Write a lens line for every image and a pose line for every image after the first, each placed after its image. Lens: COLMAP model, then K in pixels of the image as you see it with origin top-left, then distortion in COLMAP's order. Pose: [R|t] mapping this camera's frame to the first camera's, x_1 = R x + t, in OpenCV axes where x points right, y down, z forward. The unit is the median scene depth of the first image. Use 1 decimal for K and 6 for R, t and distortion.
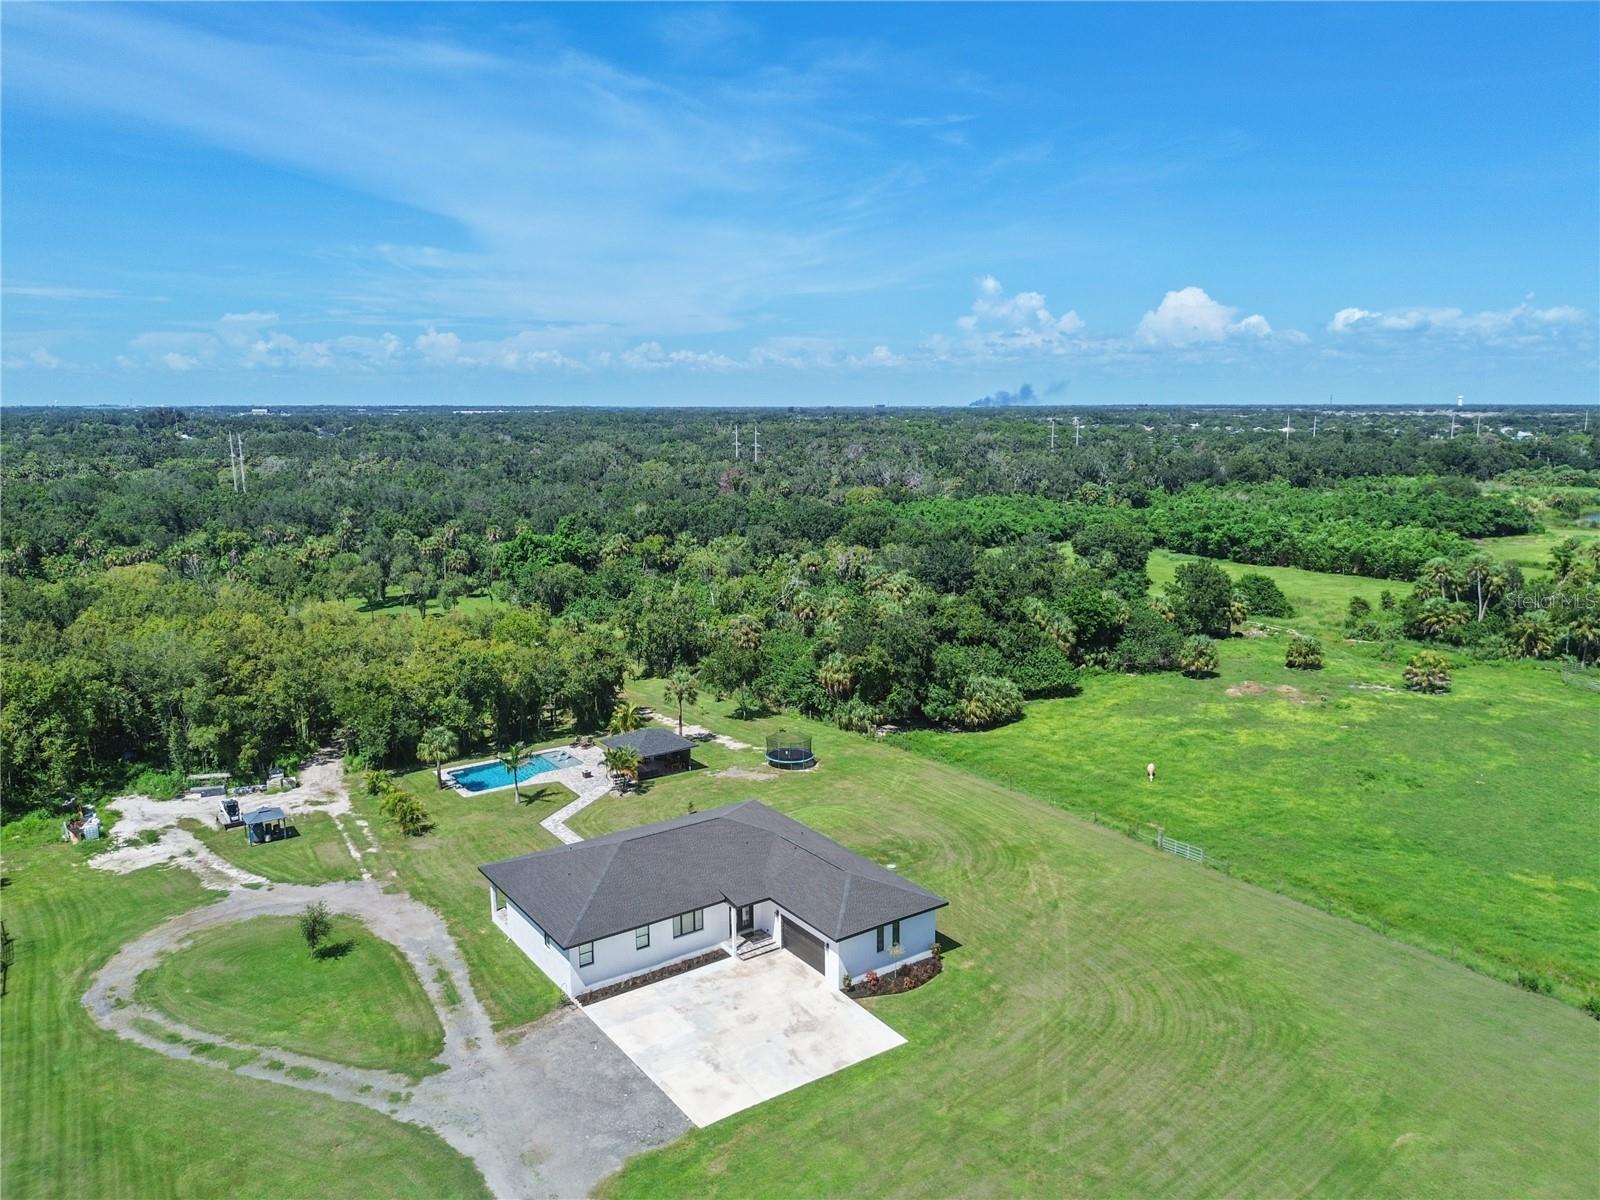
lens RADIAL K [[1135.4, 0, 798.7], [0, 1135.4, 594.1], [0, 0, 1]] dist [0.053465, -0.033403]
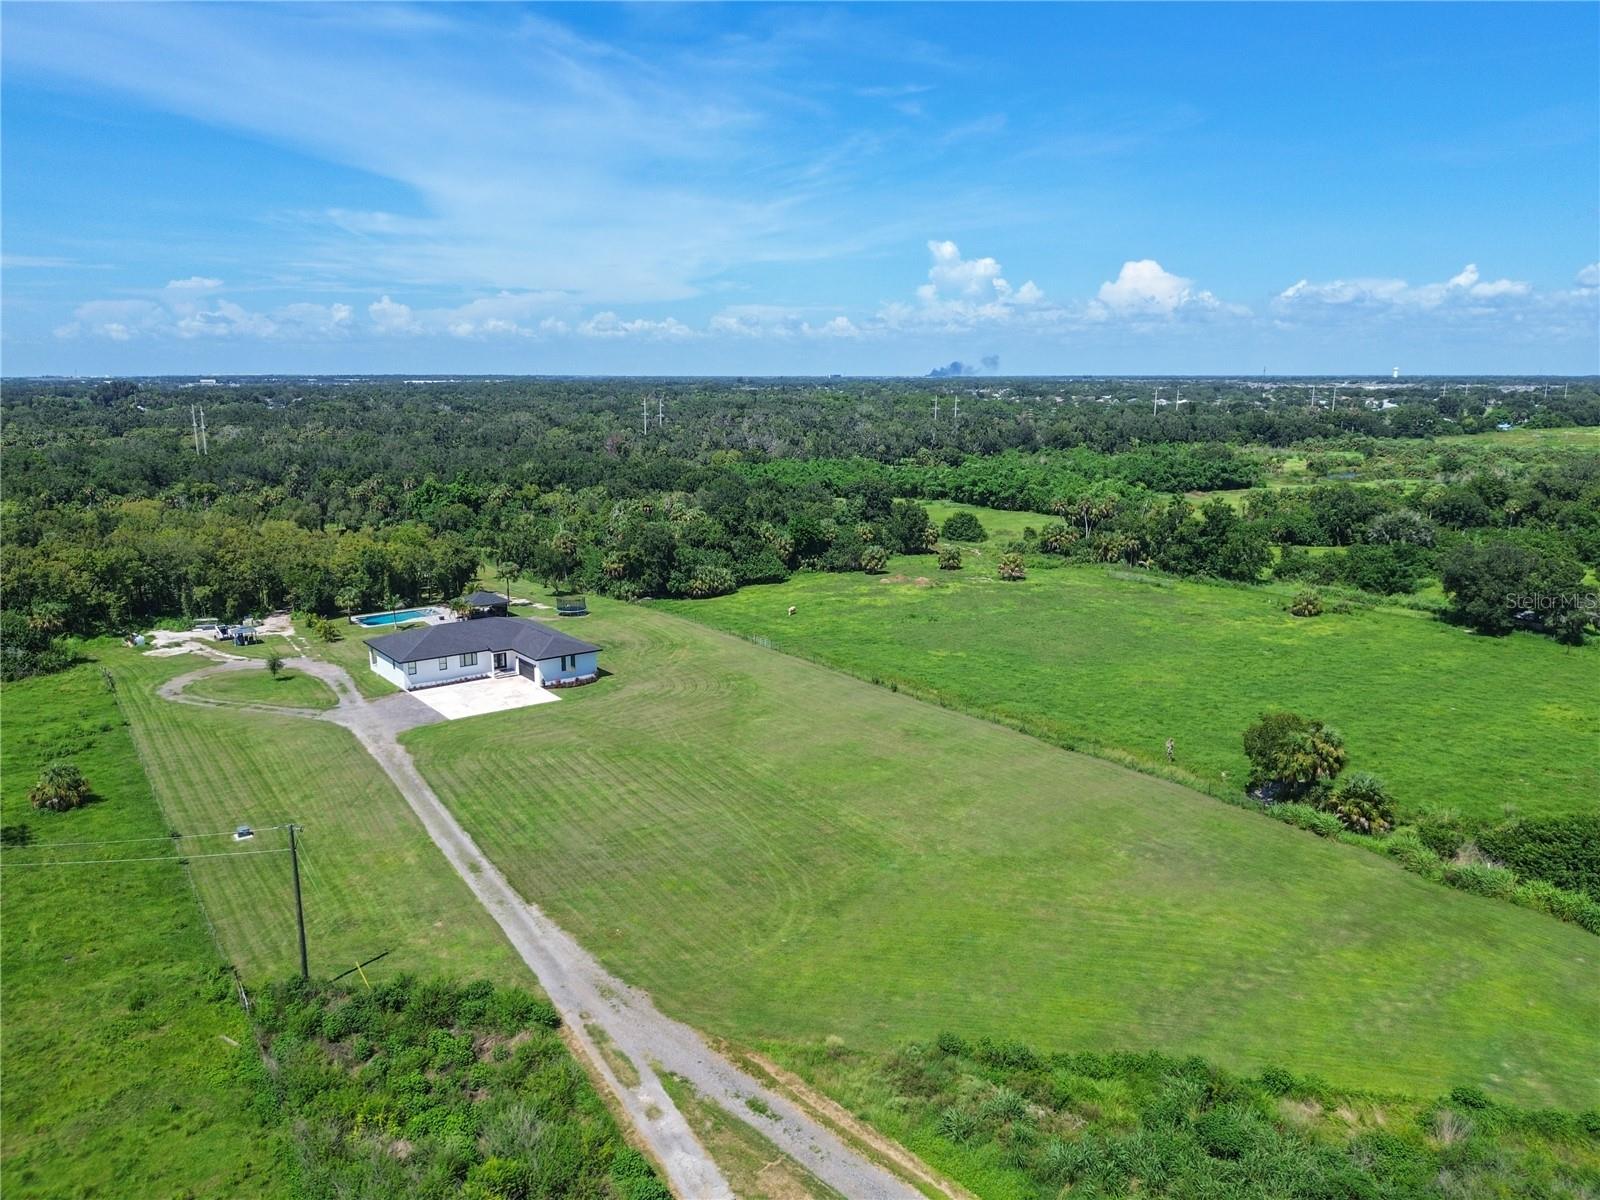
lens RADIAL K [[1135.4, 0, 792.2], [0, 1135.4, 573.4], [0, 0, 1]] dist [0.053465, -0.033403]
pose [[0.999522, -0.003835, 0.030662, 0.239089], [0.003592, 0.999962, 0.007982, 0.073532], [-0.030691, -0.007868, 0.999498, -0.586782]]
